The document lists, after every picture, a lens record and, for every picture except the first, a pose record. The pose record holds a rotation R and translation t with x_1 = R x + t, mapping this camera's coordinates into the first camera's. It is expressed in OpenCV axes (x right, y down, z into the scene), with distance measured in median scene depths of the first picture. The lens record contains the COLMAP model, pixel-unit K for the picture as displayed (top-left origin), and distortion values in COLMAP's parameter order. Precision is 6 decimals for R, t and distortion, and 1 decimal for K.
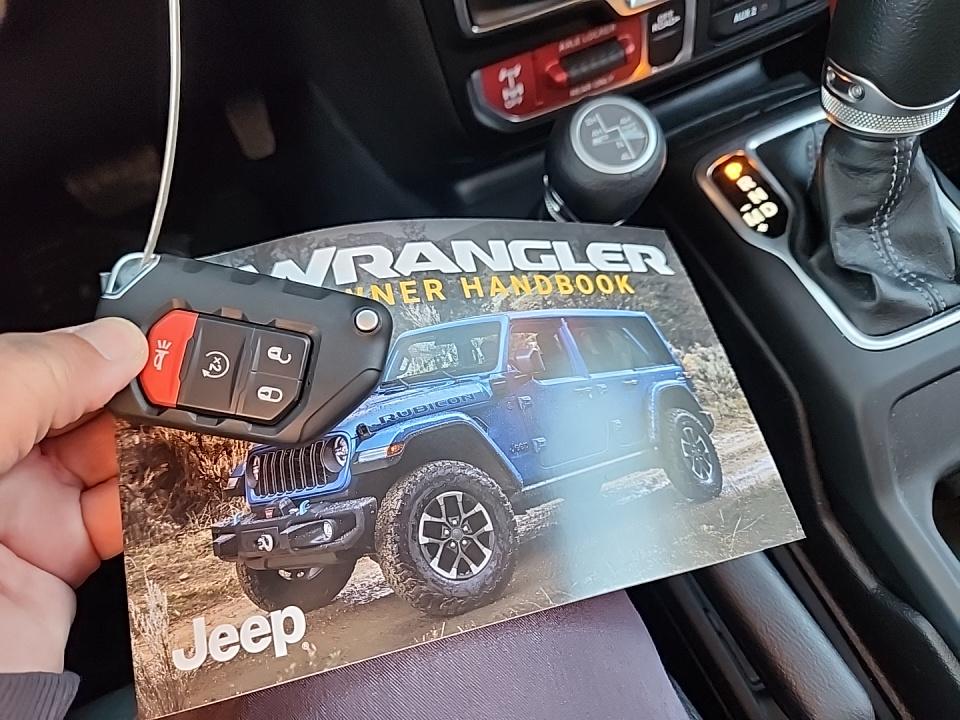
lens RADIAL K [[648.8, 0, 478.2], [0, 648.8, 358.7], [0, 0, 1]] dist [0.045628, -0.039174]
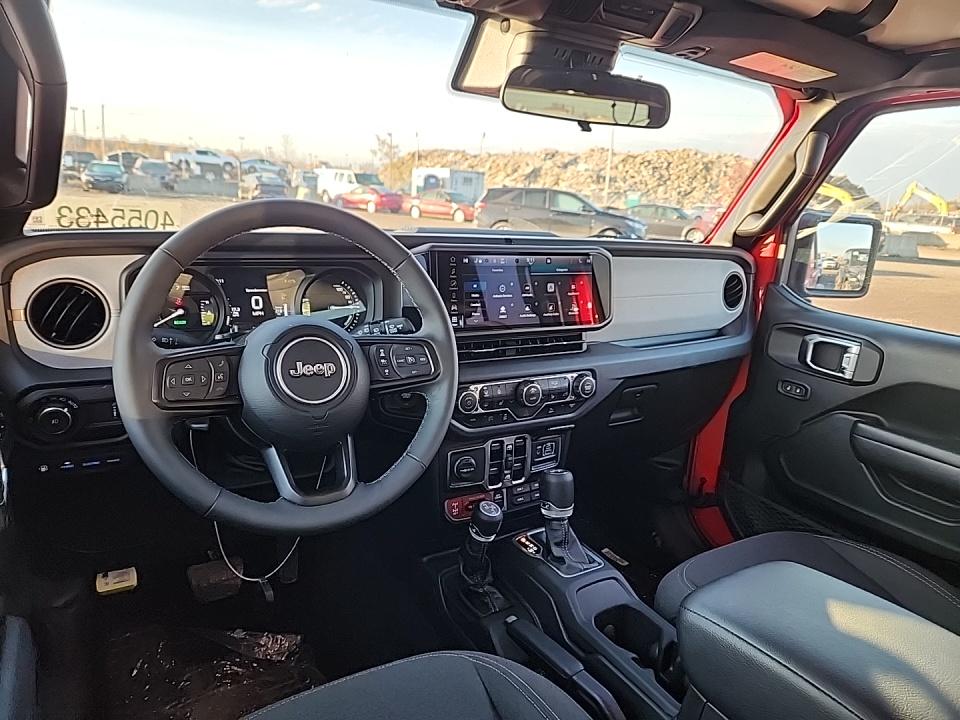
lens RADIAL K [[648.8, 0, 471.3], [0, 648.8, 367.0], [0, 0, 1]] dist [0.045628, -0.039174]
pose [[0.973168, 0.121686, 0.195286, -0.587278], [0.067800, 0.659385, -0.748742, 1.549275], [-0.219880, 0.741892, 0.633442, -1.602251]]
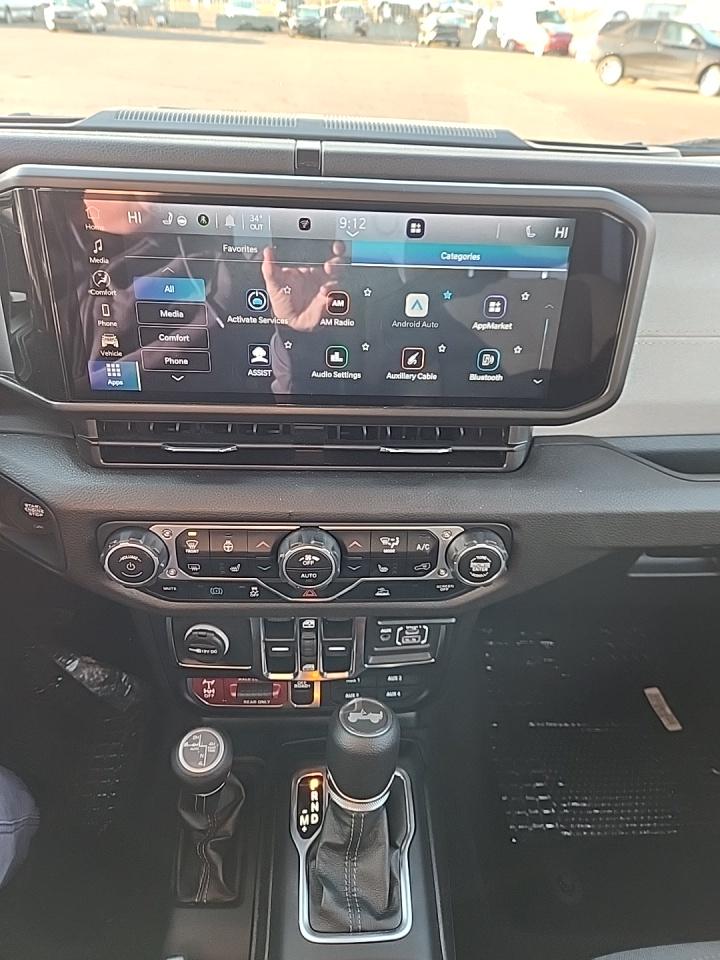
lens RADIAL K [[648.8, 0, 360.3], [0, 648.8, 481.6], [0, 0, 1]] dist [0.045628, -0.039174]
pose [[0.930256, 0.314614, -0.188791, 0.597681], [-0.366298, 0.826074, -0.428284, -0.266265], [0.021211, 0.467567, 0.883703, -0.850039]]
